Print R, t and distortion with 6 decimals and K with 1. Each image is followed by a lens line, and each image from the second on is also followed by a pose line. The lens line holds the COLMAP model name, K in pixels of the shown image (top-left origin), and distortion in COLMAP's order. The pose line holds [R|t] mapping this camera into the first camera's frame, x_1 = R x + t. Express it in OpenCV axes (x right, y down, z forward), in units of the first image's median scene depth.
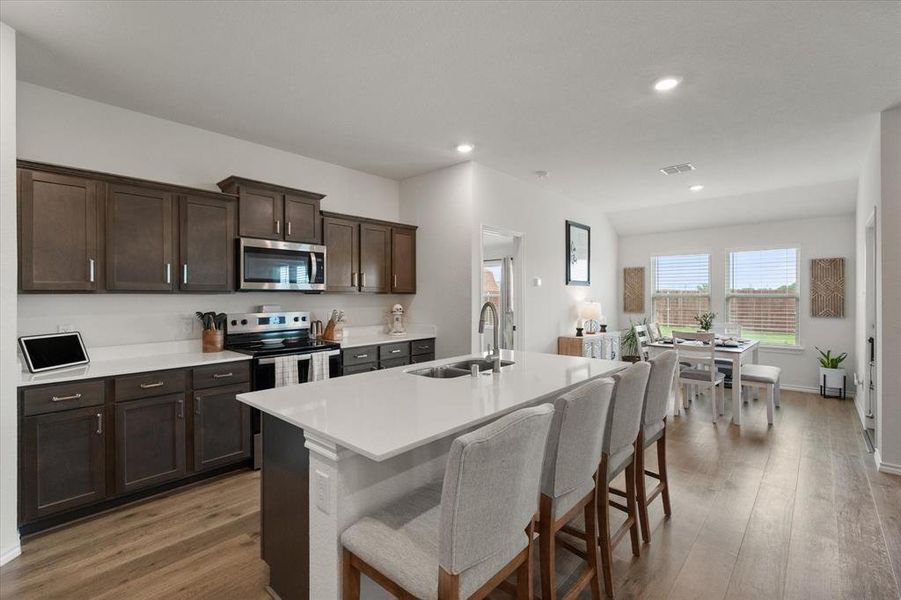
lens RADIAL K [[404.2, 0, 450.1], [0, 404.2, 294.9], [0, 0, 1]] dist [0.002496, -0.000199]
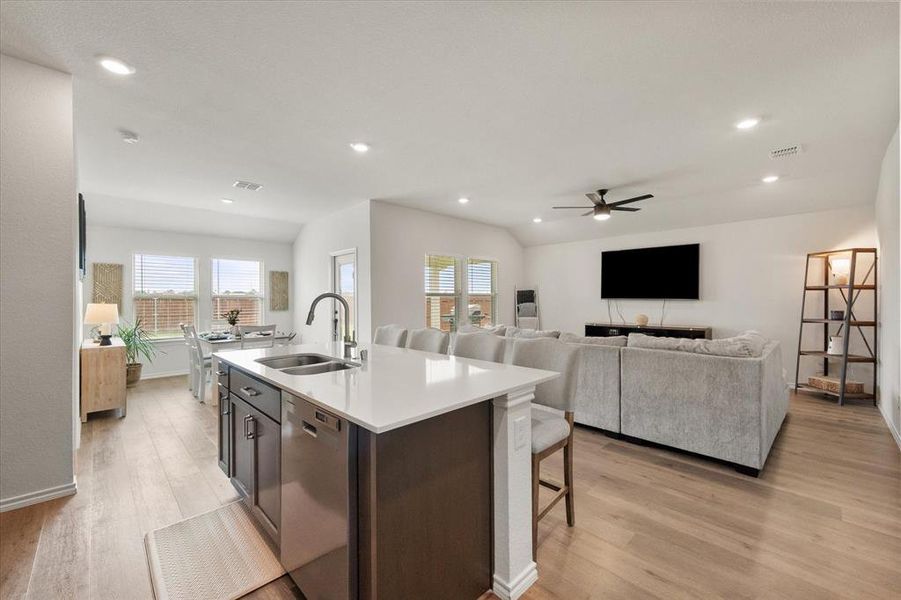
lens RADIAL K [[361.7, 0, 456.4], [0, 361.7, 298.0], [0, 0, 1]] dist [0.004130, -0.000287]
pose [[0.042125, 0.002574, 0.999109, -0.487640], [0.004141, 0.999988, -0.002751, 0.019798], [-0.999104, 0.004254, 0.042114, 0.380802]]
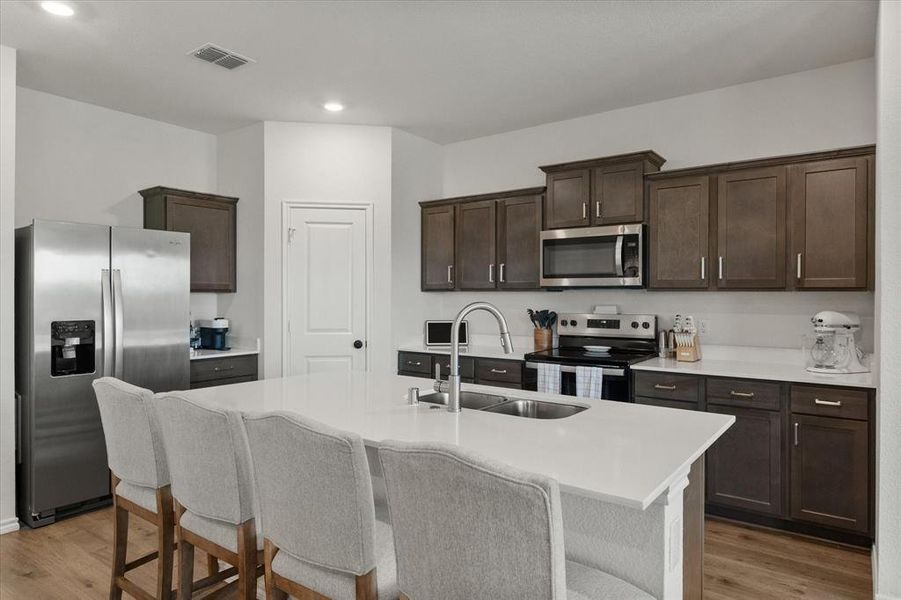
lens RADIAL K [[544.5, 0, 456.8], [0, 544.5, 296.4], [0, 0, 1]] dist [-0.002085, 0.000264]
pose [[0.110053, 0.005995, -0.993908, 0.550336], [-0.001998, 0.999981, 0.005810, 0.001612], [0.993924, 0.001346, 0.110063, 0.516514]]
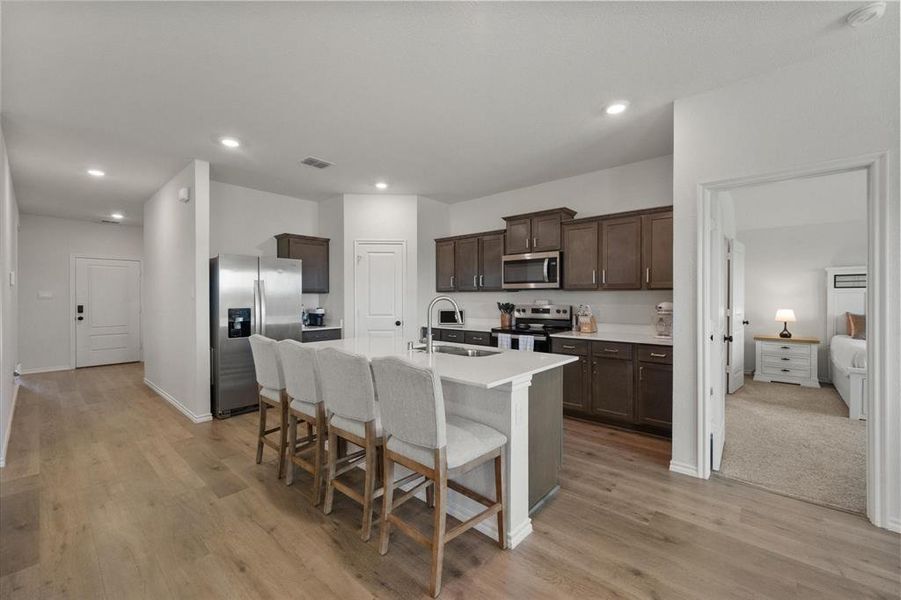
lens RADIAL K [[361.7, 0, 452.9], [0, 361.7, 298.7], [0, 0, 1]] dist [0.004130, -0.000287]
pose [[0.027854, 0.010140, -0.999561, 0.685534], [0.002414, 0.999945, 0.010212, 0.008075], [0.999609, -0.002697, 0.027828, 0.592398]]
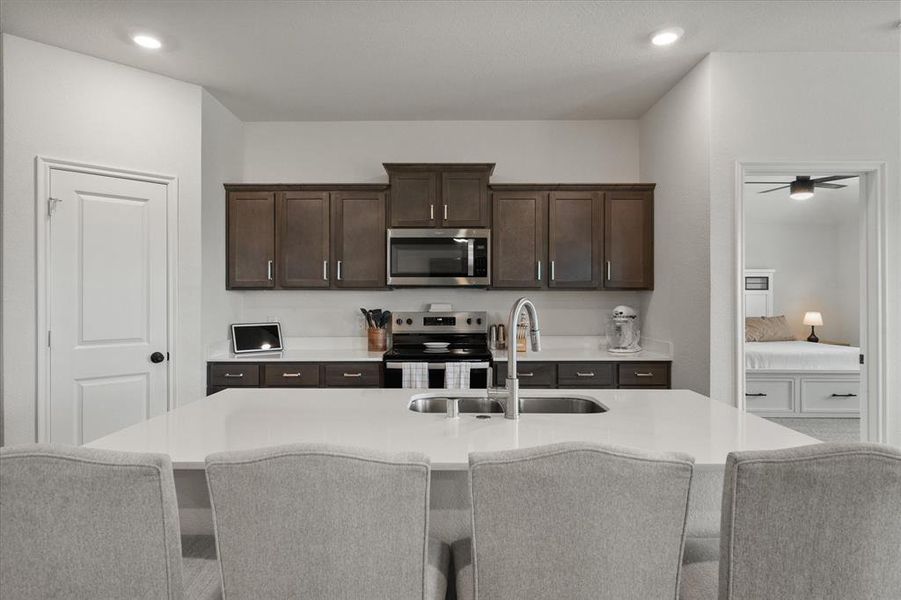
lens RADIAL K [[514.6, 0, 449.0], [0, 514.6, 296.6], [0, 0, 1]] dist [-0.003594, 0.005111]
pose [[0.669458, 0.003322, -0.742843, 0.343298], [-0.002040, 0.999994, 0.002633, 0.007128], [0.742848, -0.000248, 0.669461, 0.247650]]
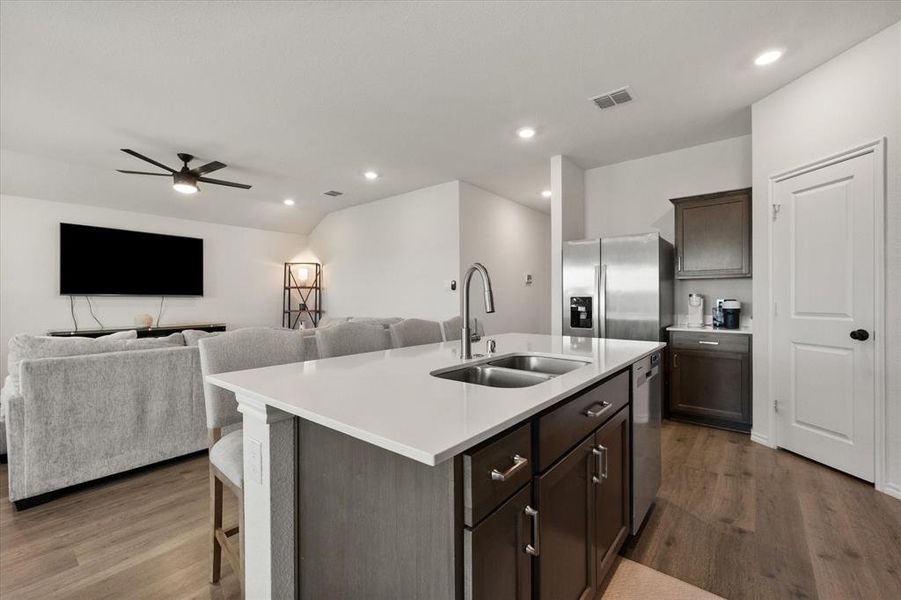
lens RADIAL K [[375.5, 0, 441.7], [0, 375.5, 302.7], [0, 0, 1]] dist [-0.003955, 0.000275]
pose [[-0.998874, 0.008976, -0.046596, 0.110465], [0.008567, 0.999923, 0.008975, 0.044842], [0.046673, 0.008565, -0.998874, 0.964661]]
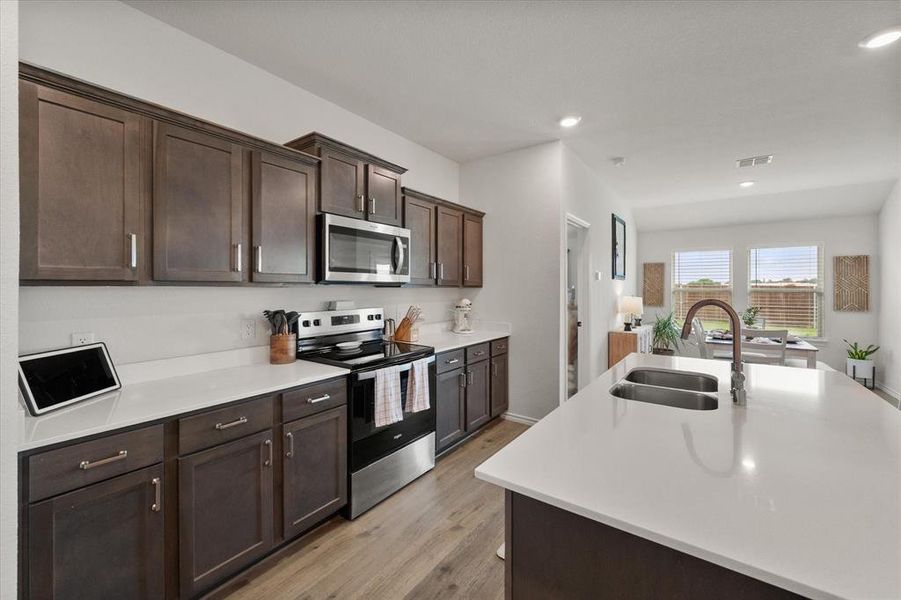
lens RADIAL K [[361.7, 0, 453.8], [0, 361.7, 287.6], [0, 0, 1]] dist [0.004130, -0.000287]
pose [[0.993523, 0.004648, 0.113533, -0.273732], [-0.004597, 0.999989, -0.000717, -0.001340], [-0.113535, 0.000191, 0.993534, 0.225631]]
